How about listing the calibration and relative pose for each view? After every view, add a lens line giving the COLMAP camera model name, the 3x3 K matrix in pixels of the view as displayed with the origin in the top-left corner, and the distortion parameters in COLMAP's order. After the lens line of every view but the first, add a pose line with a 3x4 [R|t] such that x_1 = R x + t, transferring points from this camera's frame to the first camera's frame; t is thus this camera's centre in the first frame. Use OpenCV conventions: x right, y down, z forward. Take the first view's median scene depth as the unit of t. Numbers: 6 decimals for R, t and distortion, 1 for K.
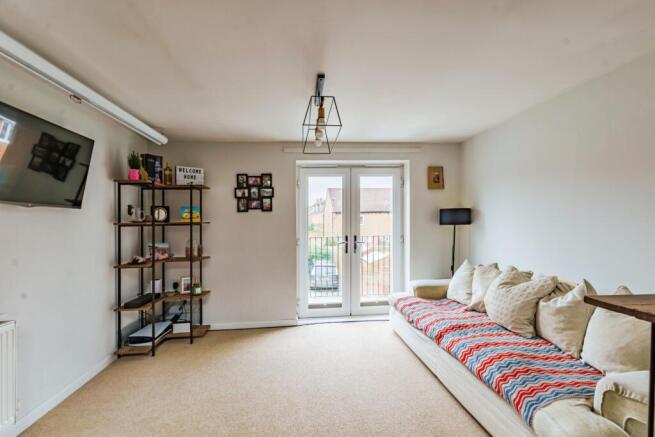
lens RADIAL K [[297.5, 0, 323.8], [0, 297.5, 216.0], [0, 0, 1]] dist [0.002179, 0.000210]
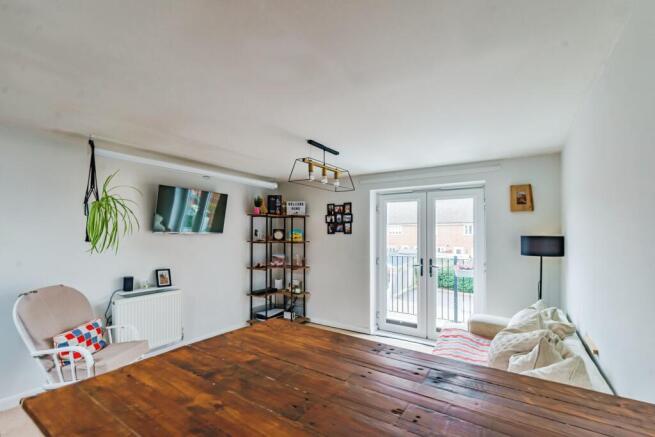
lens RADIAL K [[297.5, 0, 323.8], [0, 297.5, 216.0], [0, 0, 1]] dist [0.002179, 0.000210]
pose [[0.782909, -0.012764, -0.622005, 0.492729], [-0.006678, 0.999560, -0.028916, -0.052661], [0.622100, 0.026793, 0.782479, -0.014547]]
